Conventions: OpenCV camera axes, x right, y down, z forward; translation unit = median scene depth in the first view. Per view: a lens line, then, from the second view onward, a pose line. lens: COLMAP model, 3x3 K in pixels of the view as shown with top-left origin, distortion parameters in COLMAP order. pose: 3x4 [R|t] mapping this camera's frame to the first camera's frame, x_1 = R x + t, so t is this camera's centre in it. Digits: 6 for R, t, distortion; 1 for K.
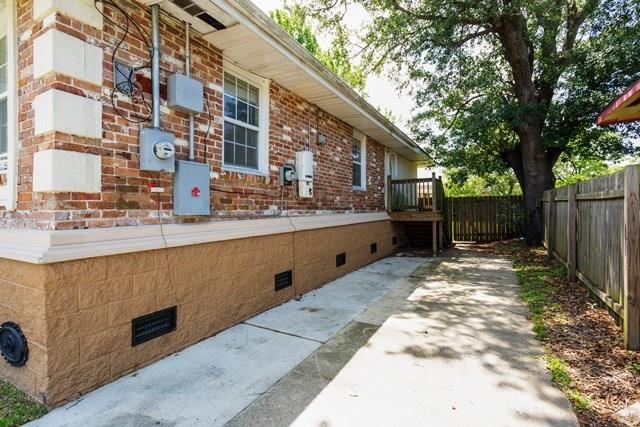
lens RADIAL K [[300.9, 0, 332.2], [0, 300.9, 205.5], [0, 0, 1]] dist [0.003129, 0.000949]
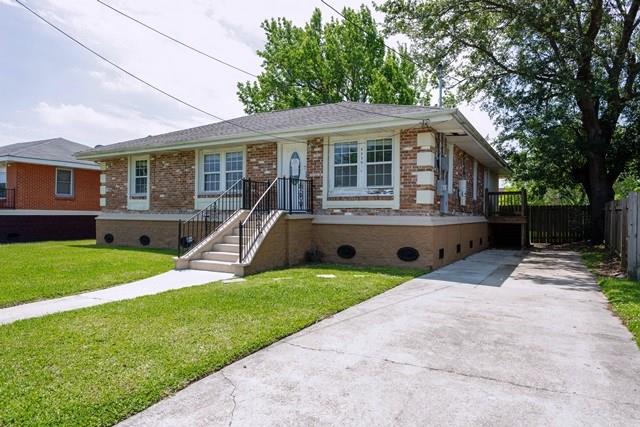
lens RADIAL K [[430.2, 0, 317.5], [0, 430.2, 212.4], [0, 0, 1]] dist [0.001116, -0.006254]
pose [[0.999615, 0.018642, -0.020538, -0.472512], [-0.018618, 0.999826, 0.001345, 0.014237], [0.020560, -0.000962, 0.999788, -0.827865]]
